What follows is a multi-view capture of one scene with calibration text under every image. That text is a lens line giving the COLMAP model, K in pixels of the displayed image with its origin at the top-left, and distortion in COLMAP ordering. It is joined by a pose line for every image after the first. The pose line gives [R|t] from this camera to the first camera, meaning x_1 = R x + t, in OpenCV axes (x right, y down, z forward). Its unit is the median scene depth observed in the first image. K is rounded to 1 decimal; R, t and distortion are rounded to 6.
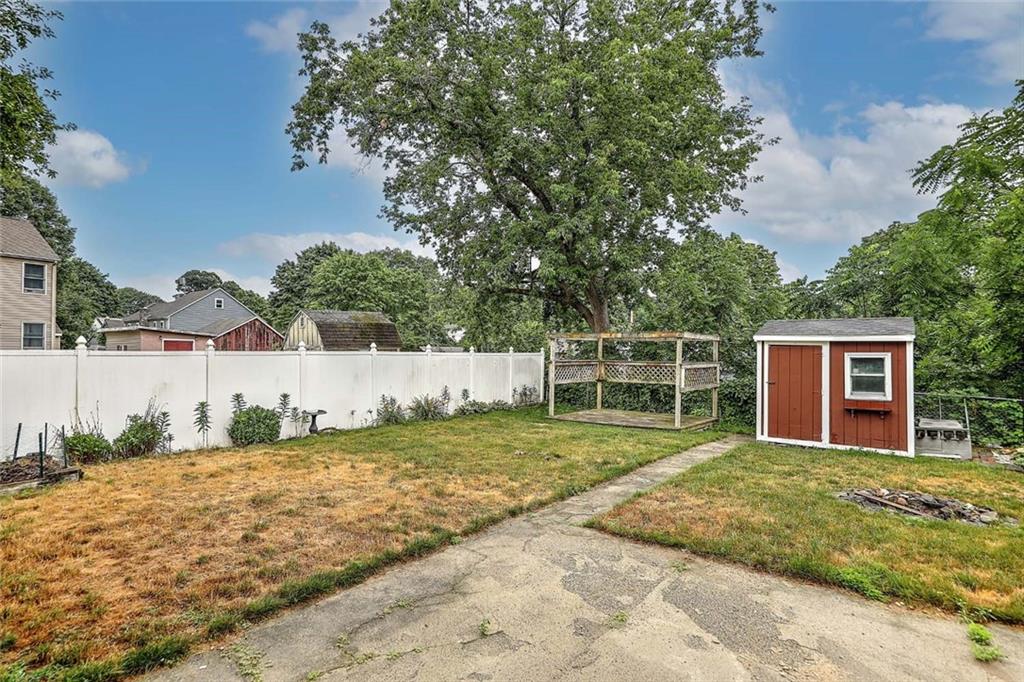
lens RADIAL K [[506.9, 0, 510.9], [0, 506.9, 345.2], [0, 0, 1]] dist [0.008911, 0.000216]
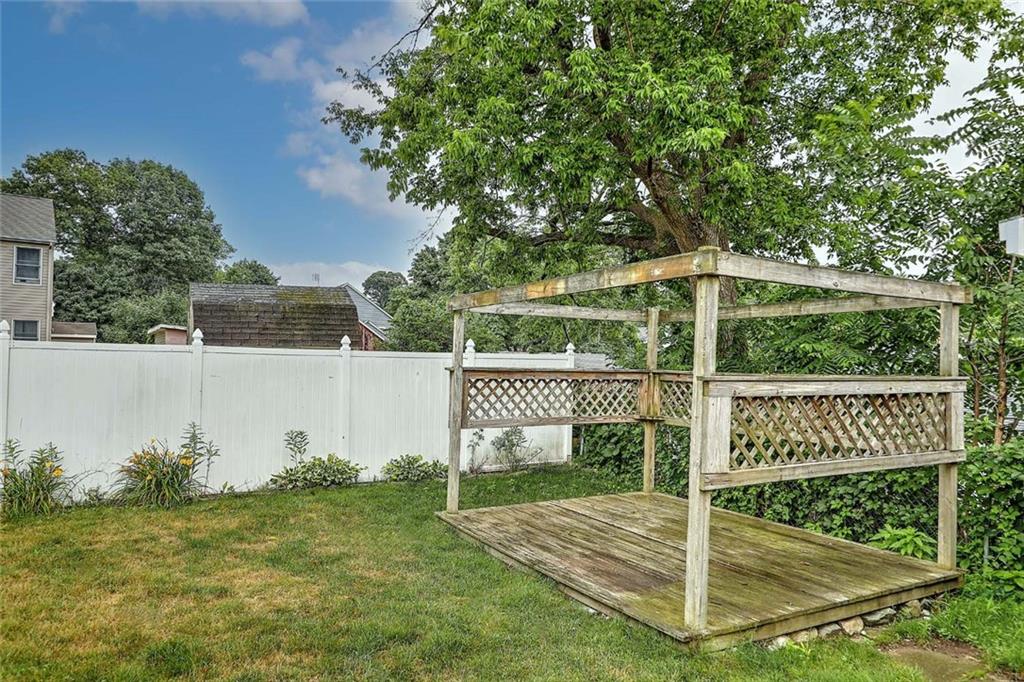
lens RADIAL K [[660.3, 0, 511.5], [0, 660.3, 357.8], [0, 0, 1]] dist [0.000184, -0.001298]
pose [[0.931408, 0.003498, -0.363961, 0.293035], [-0.003406, 0.999994, 0.000896, 0.022150], [0.363962, 0.000406, 0.931414, 0.532287]]
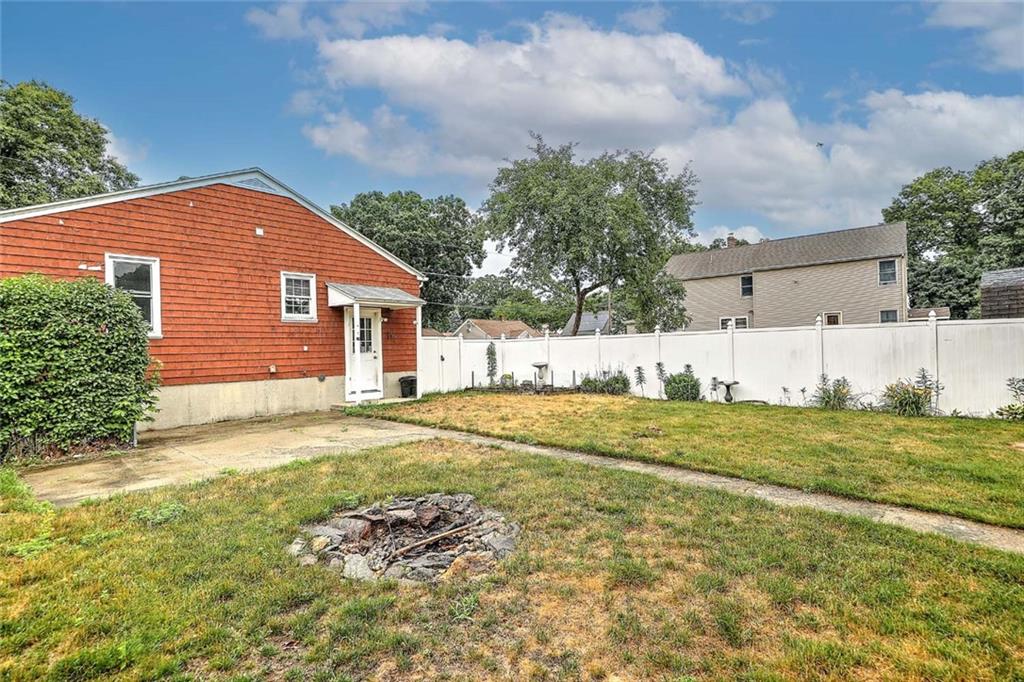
lens RADIAL K [[506.9, 0, 510.9], [0, 506.9, 345.2], [0, 0, 1]] dist [0.008911, 0.000216]
pose [[-0.117328, -0.007821, -0.993062, 0.585419], [0.037324, 0.999228, -0.012279, 0.032492], [0.992392, -0.038506, -0.116946, 0.473782]]
